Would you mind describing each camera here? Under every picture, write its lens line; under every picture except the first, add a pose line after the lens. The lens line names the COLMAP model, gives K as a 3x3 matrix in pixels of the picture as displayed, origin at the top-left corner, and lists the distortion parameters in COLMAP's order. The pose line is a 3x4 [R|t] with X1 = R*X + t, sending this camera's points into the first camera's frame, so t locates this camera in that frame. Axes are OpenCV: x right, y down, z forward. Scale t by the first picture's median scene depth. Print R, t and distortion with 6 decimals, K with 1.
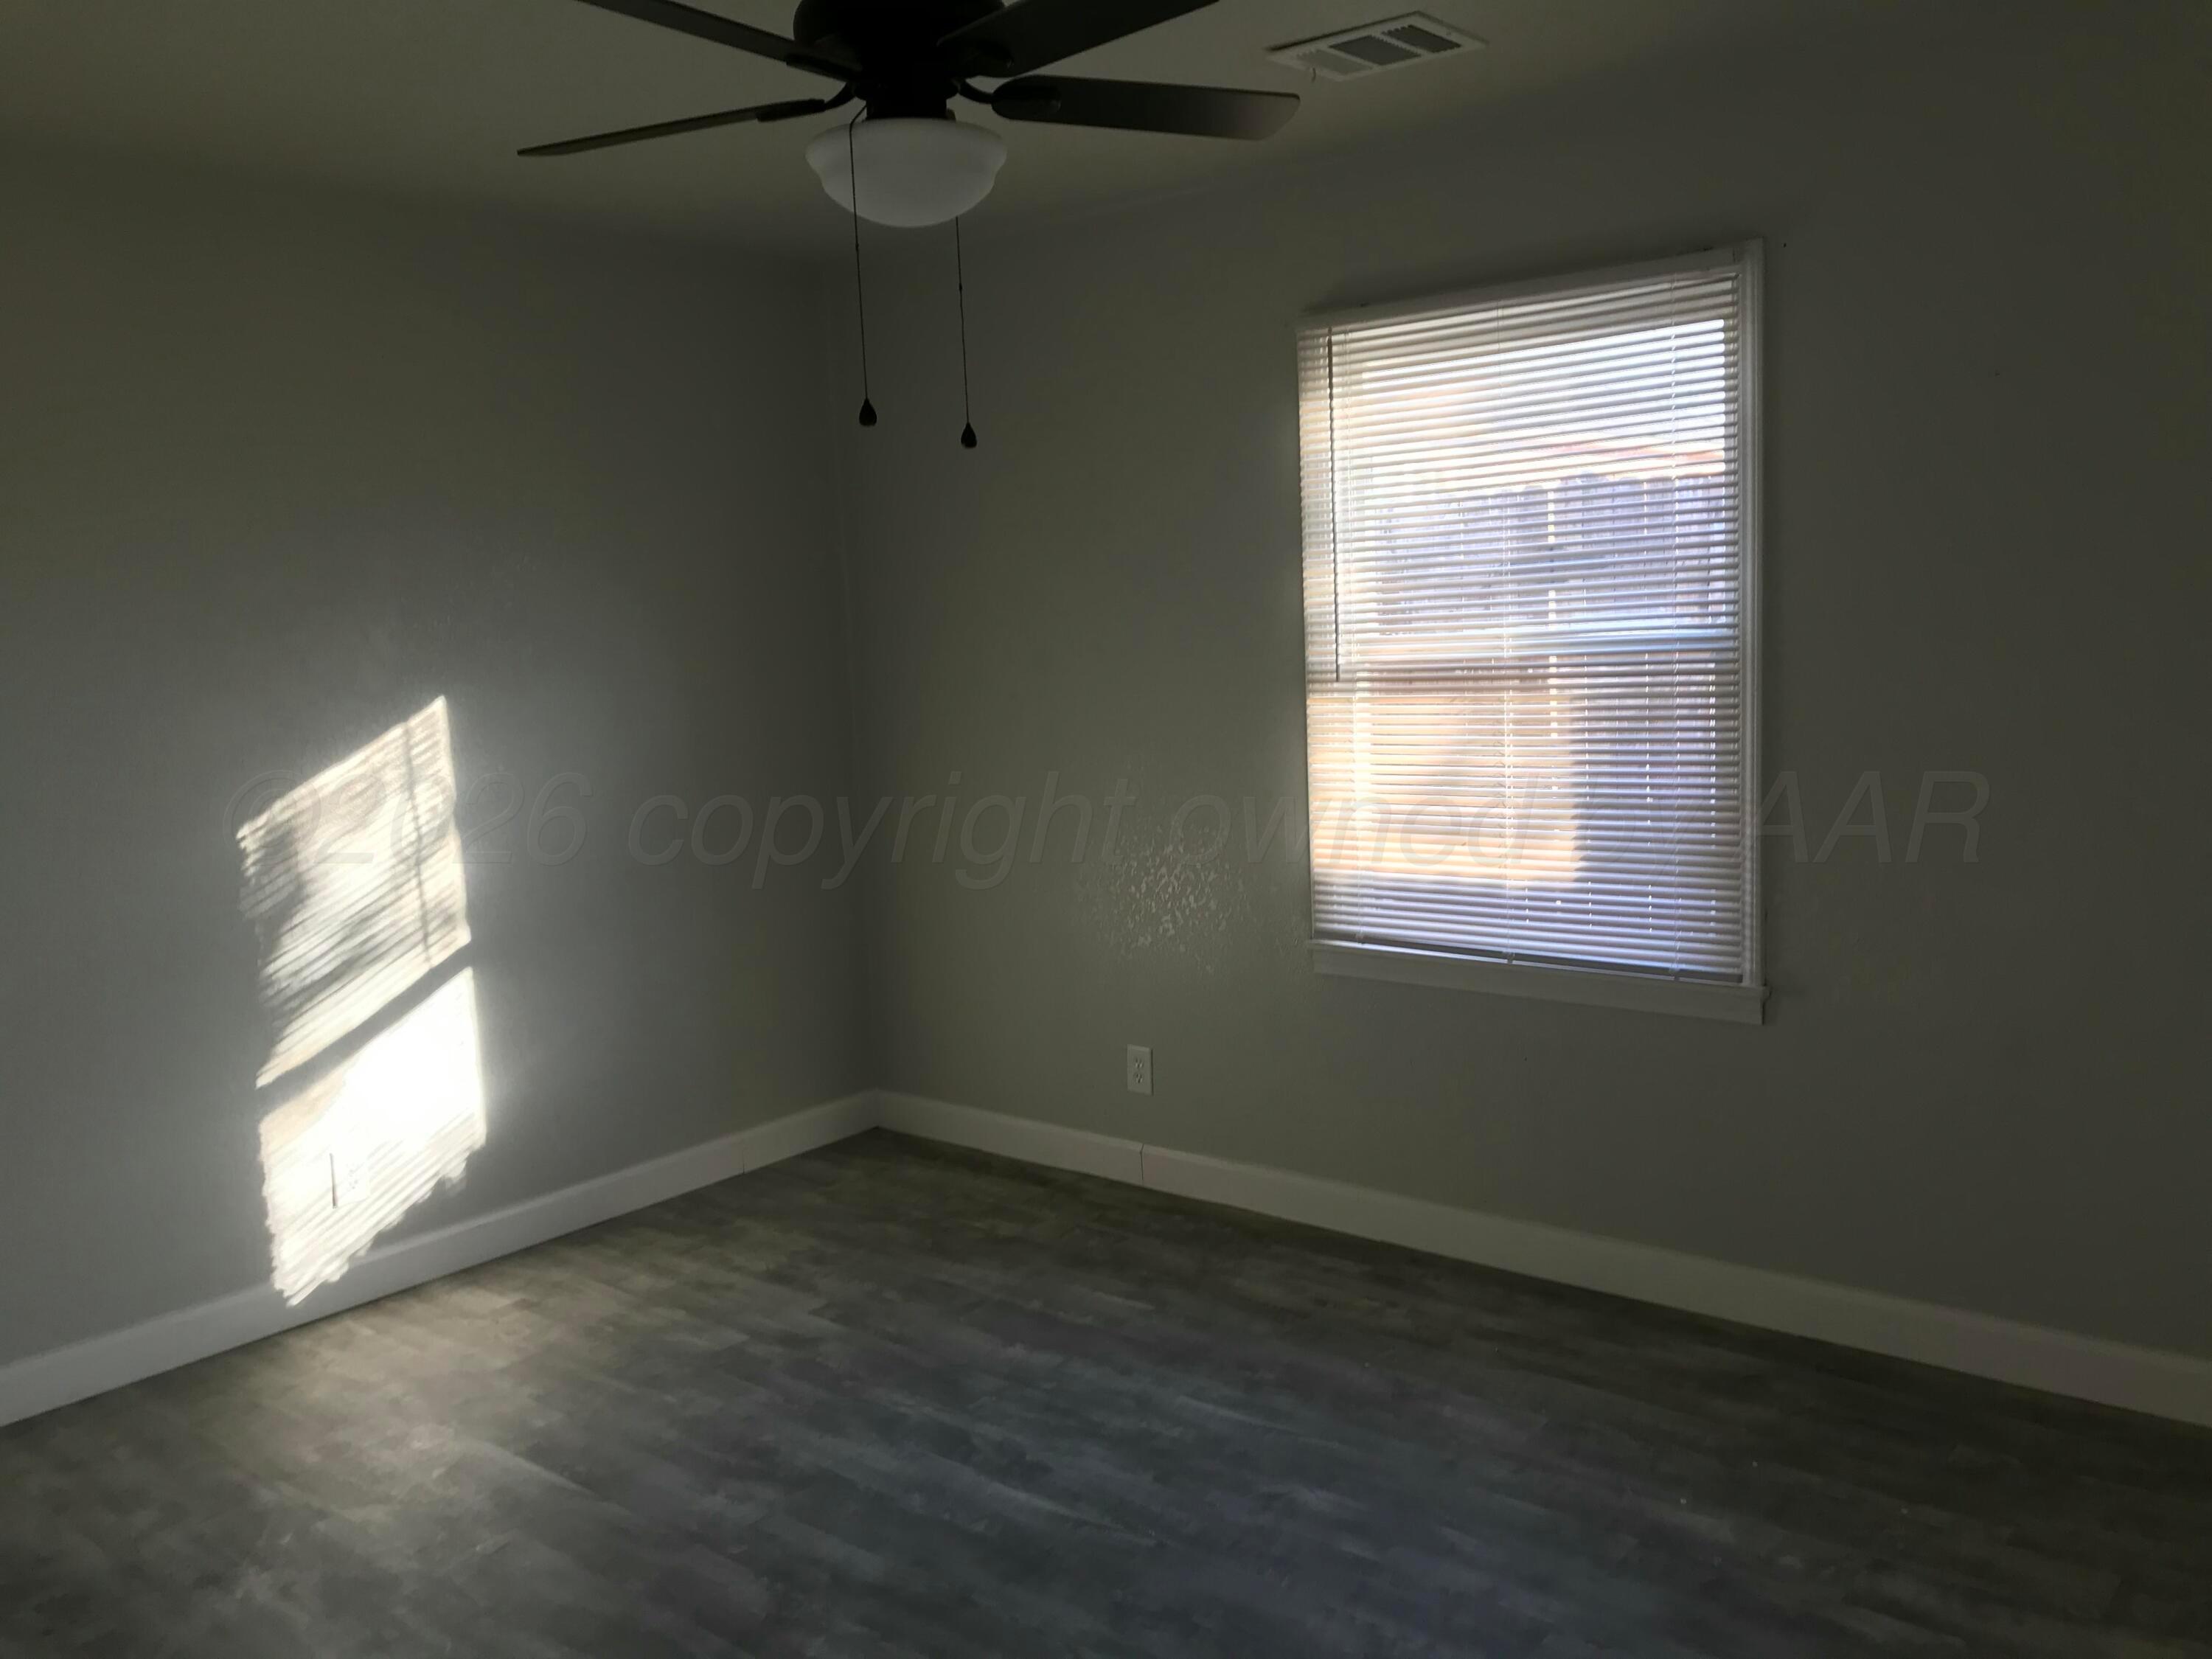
lens RADIAL K [[1796.1, 0, 1105.8], [0, 1796.1, 809.6], [0, 0, 1]] dist [0.096167, -0.184183]
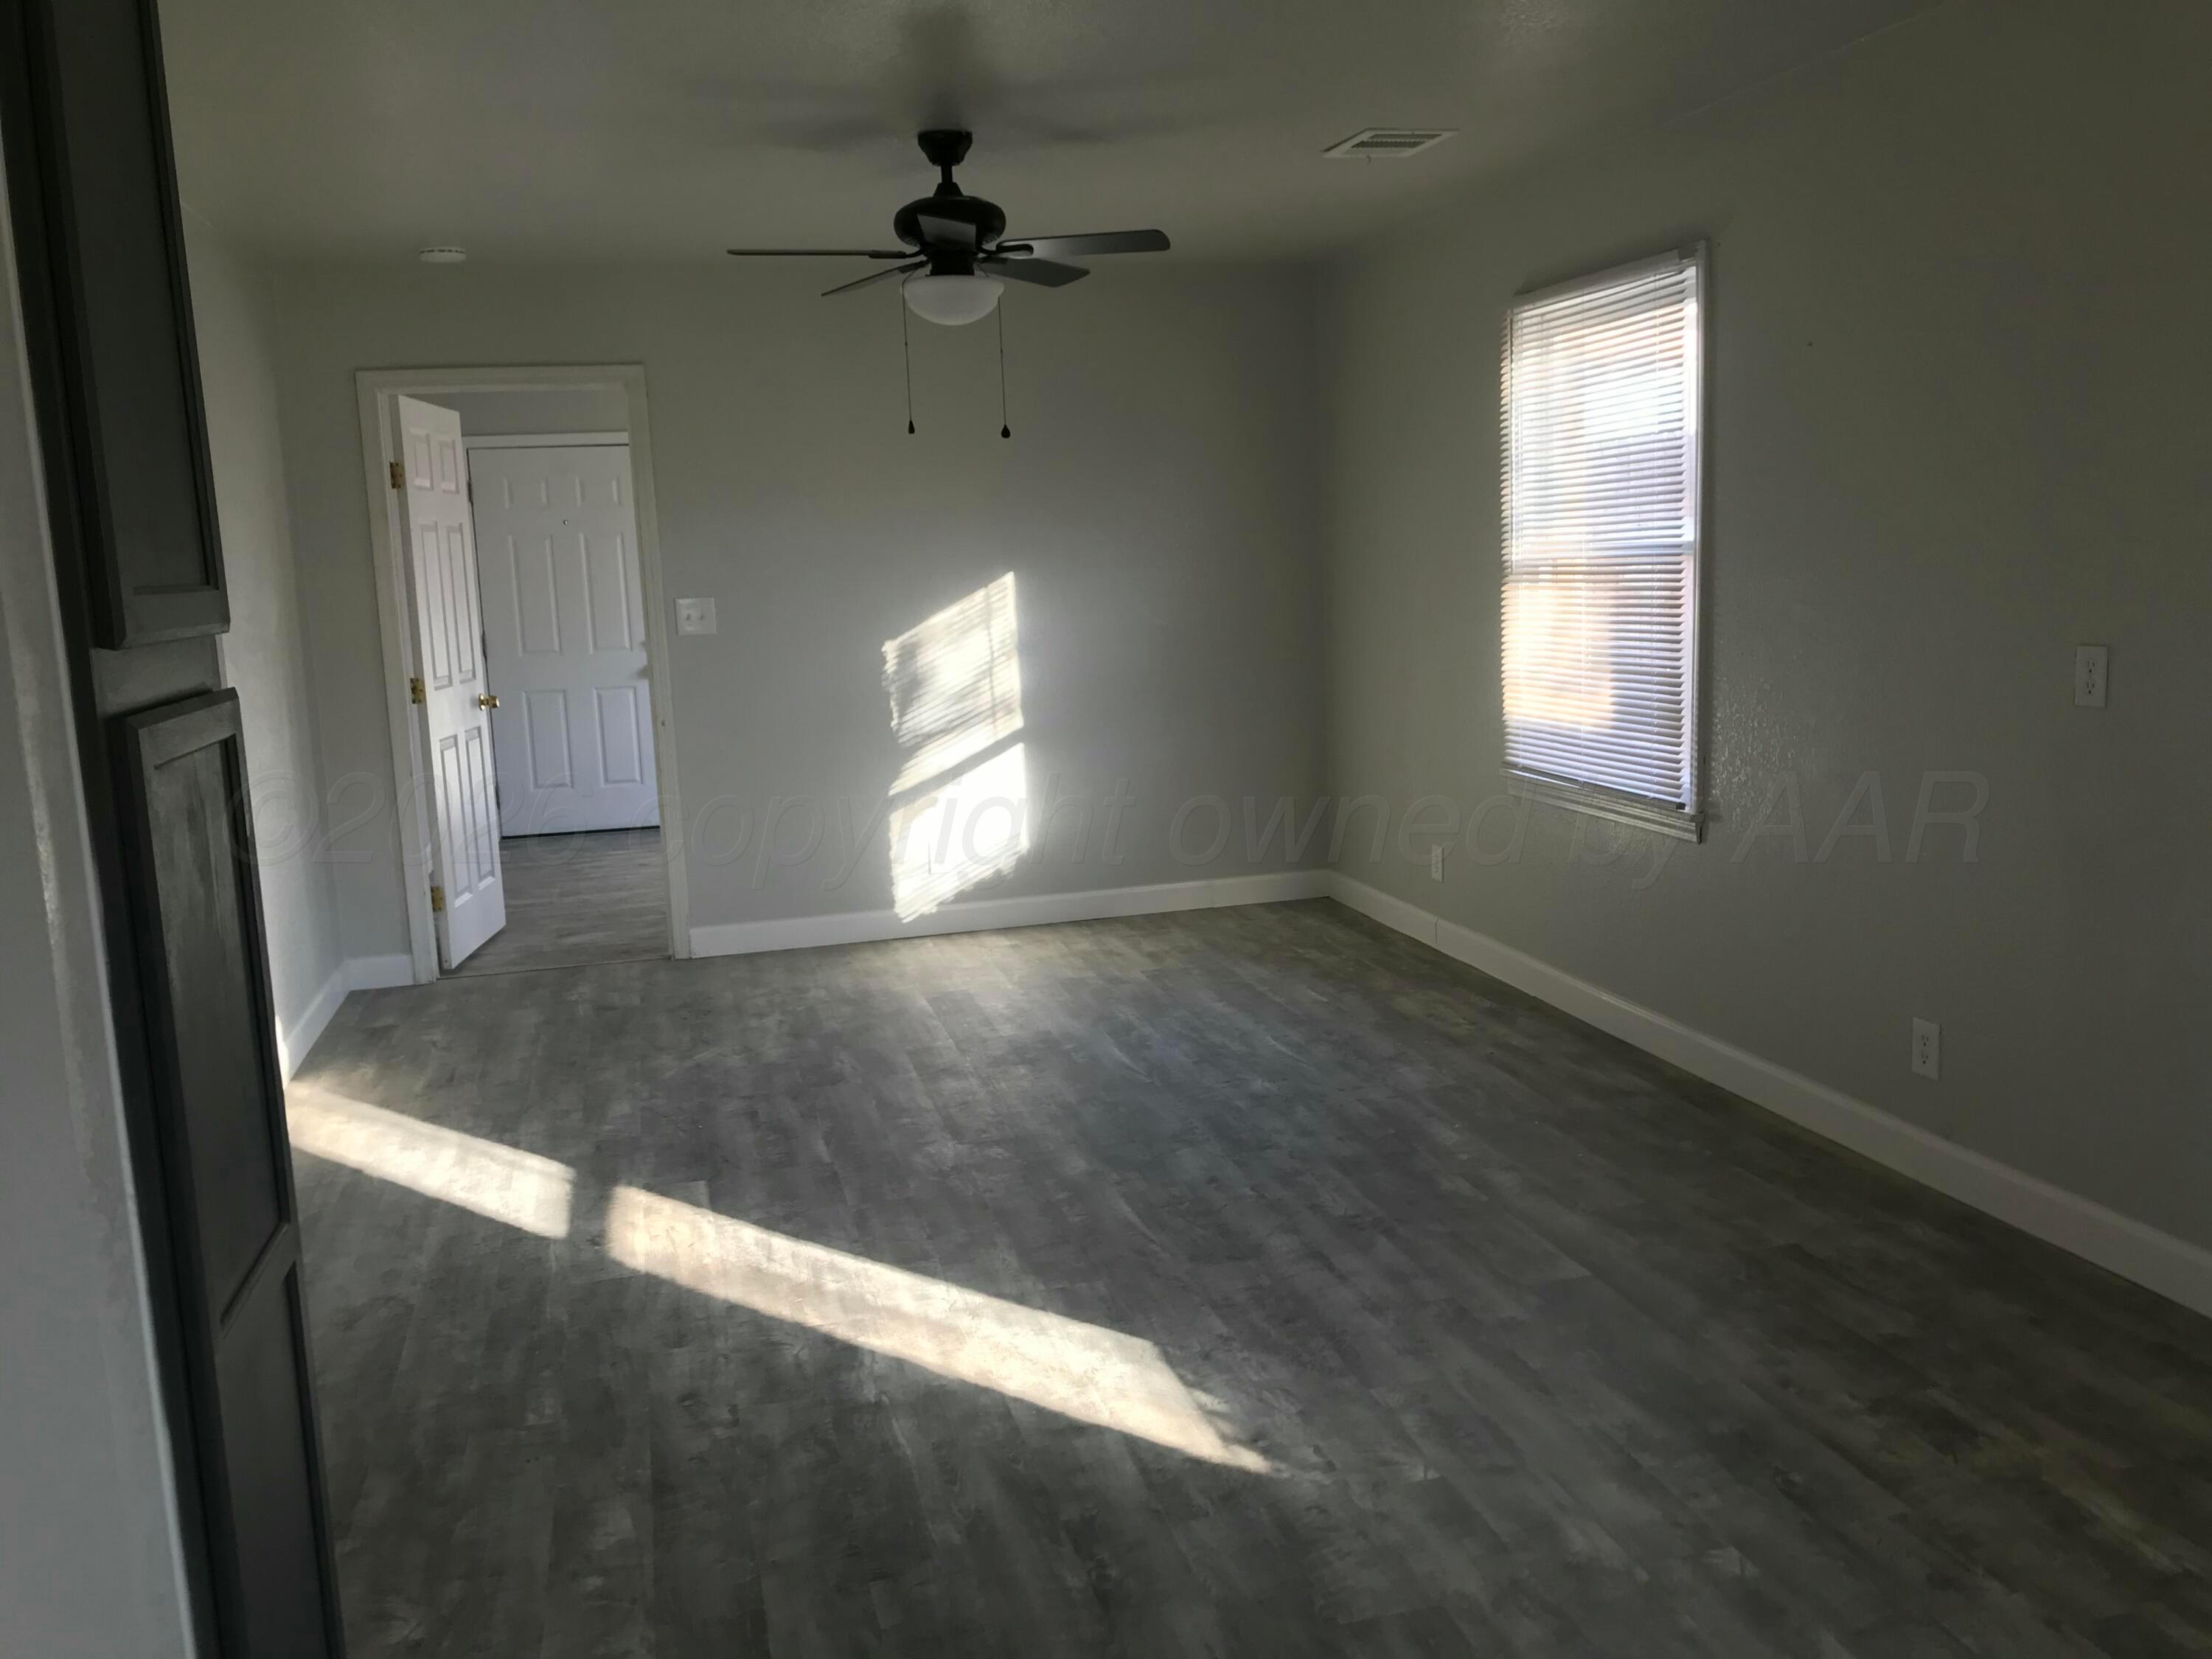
lens RADIAL K [[1750.0, 0, 1140.3], [0, 1750.0, 816.6], [0, 0, 1]] dist [-0.006161, 0.000096]
pose [[0.821185, 0.100572, -0.561730, 0.673258], [-0.067136, 0.994538, 0.079918, 0.023628], [0.566699, -0.027915, 0.823452, -0.245398]]
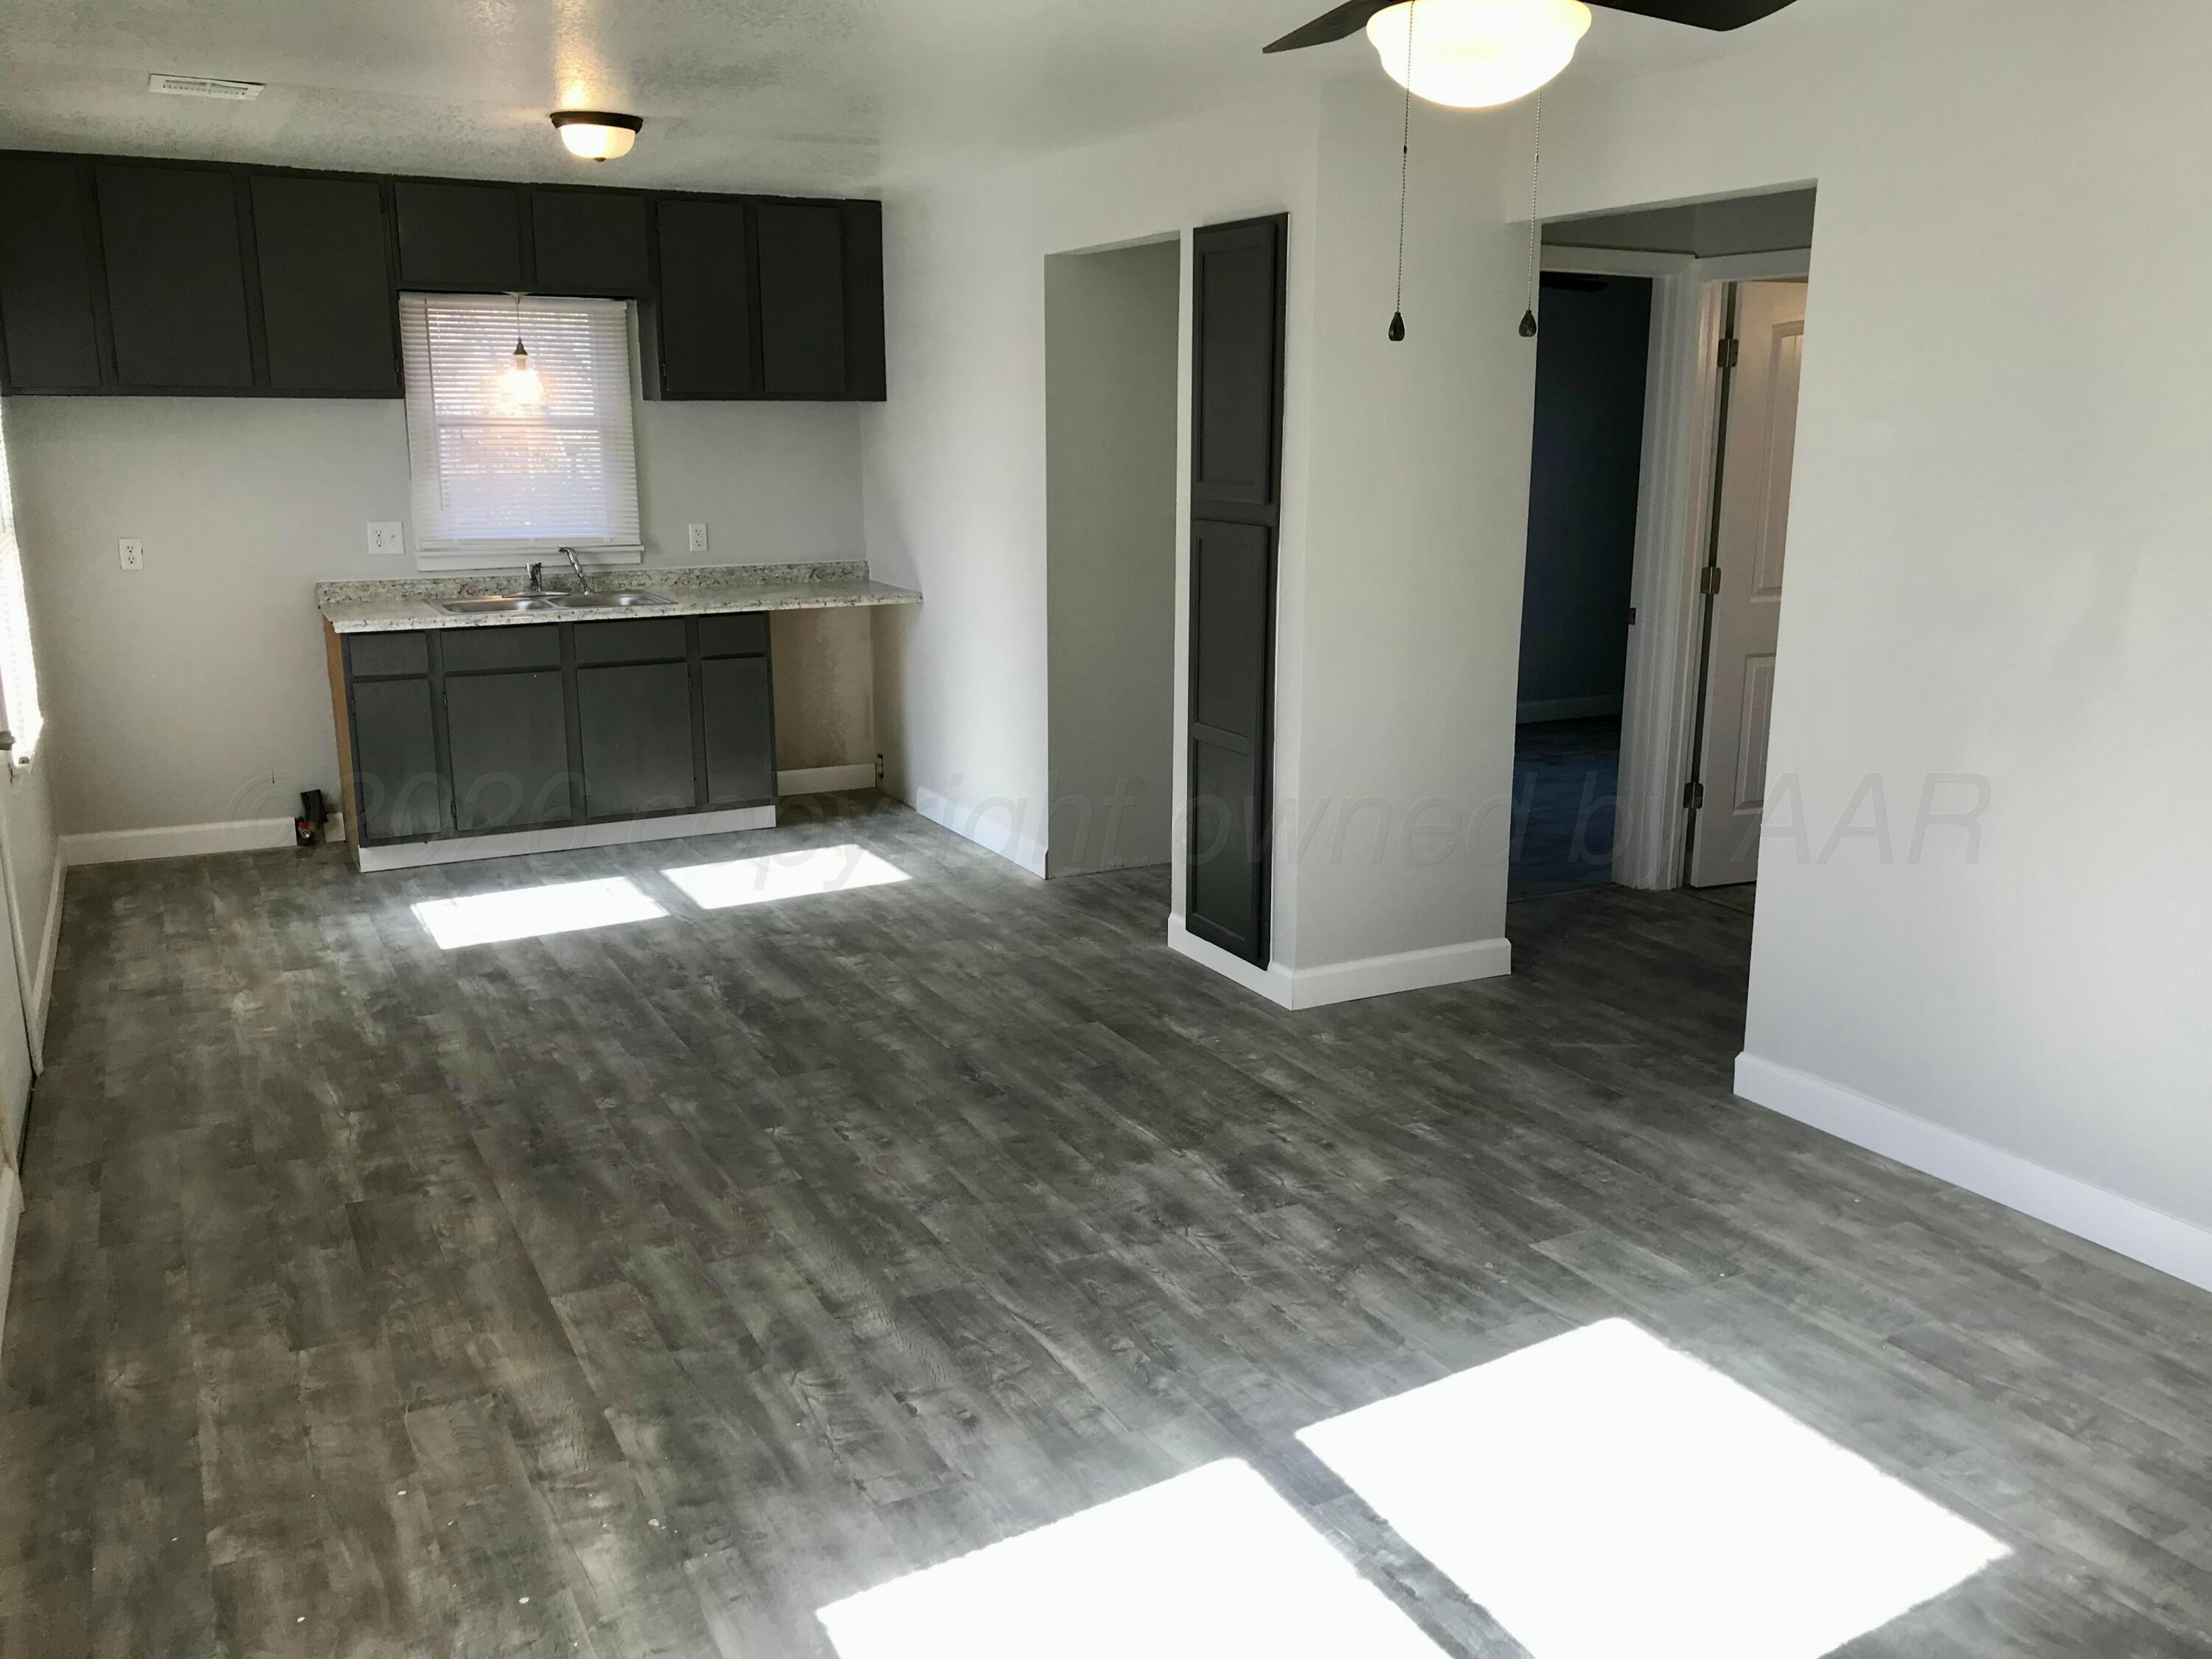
lens RADIAL K [[1750.0, 0, 1140.3], [0, 1750.0, 816.6], [0, 0, 1]] dist [-0.006161, 0.000096]
pose [[-0.929850, -0.042071, 0.365526, -0.167768], [0.083763, 0.943151, 0.321636, -0.161520], [-0.358278, 0.329691, -0.873465, 1.144254]]
